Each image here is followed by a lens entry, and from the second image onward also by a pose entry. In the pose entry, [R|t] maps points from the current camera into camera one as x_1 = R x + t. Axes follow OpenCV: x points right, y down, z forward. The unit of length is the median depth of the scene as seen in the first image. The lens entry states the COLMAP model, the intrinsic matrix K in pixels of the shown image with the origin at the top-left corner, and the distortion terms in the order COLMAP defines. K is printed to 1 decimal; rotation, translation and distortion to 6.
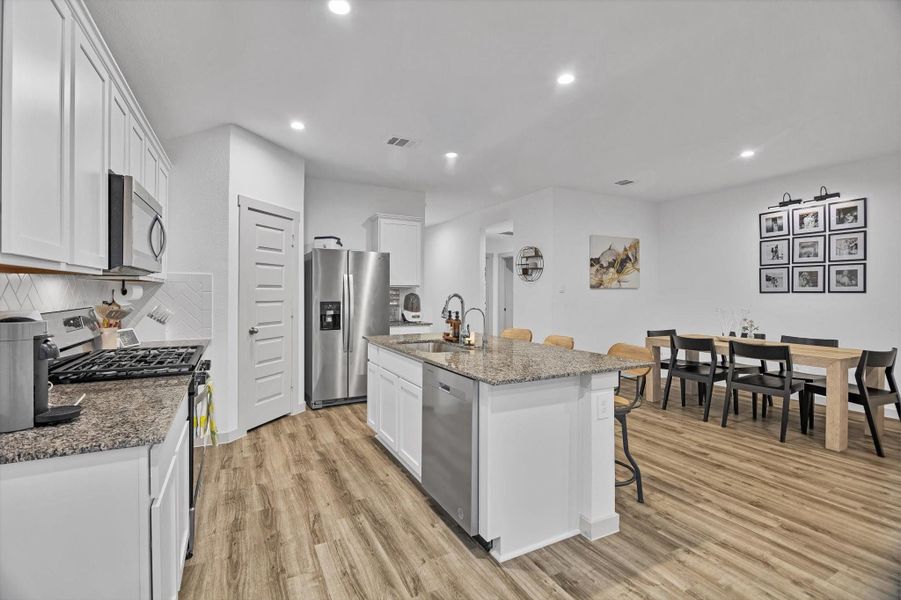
lens RADIAL K [[409.3, 0, 445.7], [0, 409.3, 291.8], [0, 0, 1]] dist [-0.004780, -0.005686]
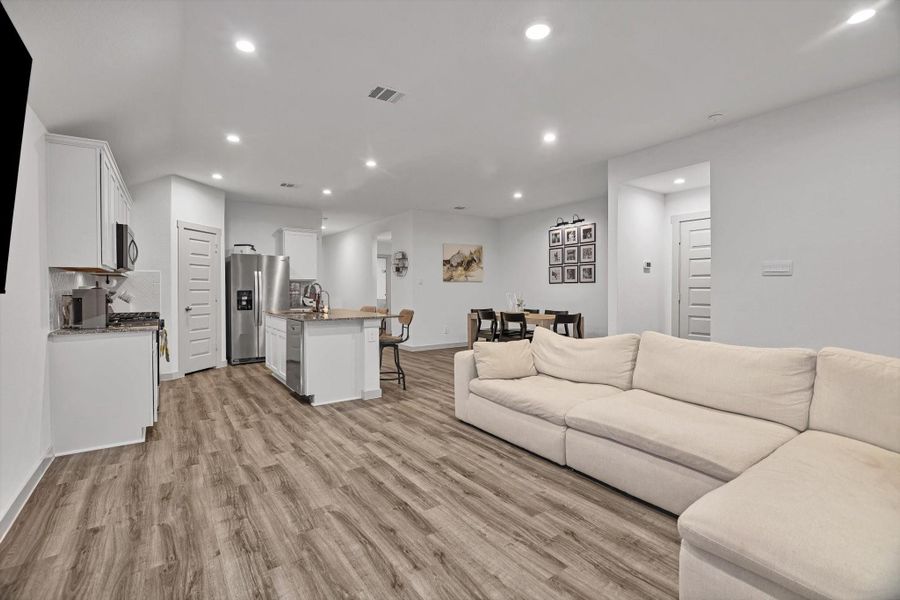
lens RADIAL K [[412.3, 0, 445.4], [0, 412.3, 292.2], [0, 0, 1]] dist [-0.011776, -0.001229]
pose [[0.992019, -0.007774, 0.125845, 0.226234], [0.006846, 0.999946, 0.007808, 0.022296], [-0.125899, -0.006884, 0.992019, -0.501710]]
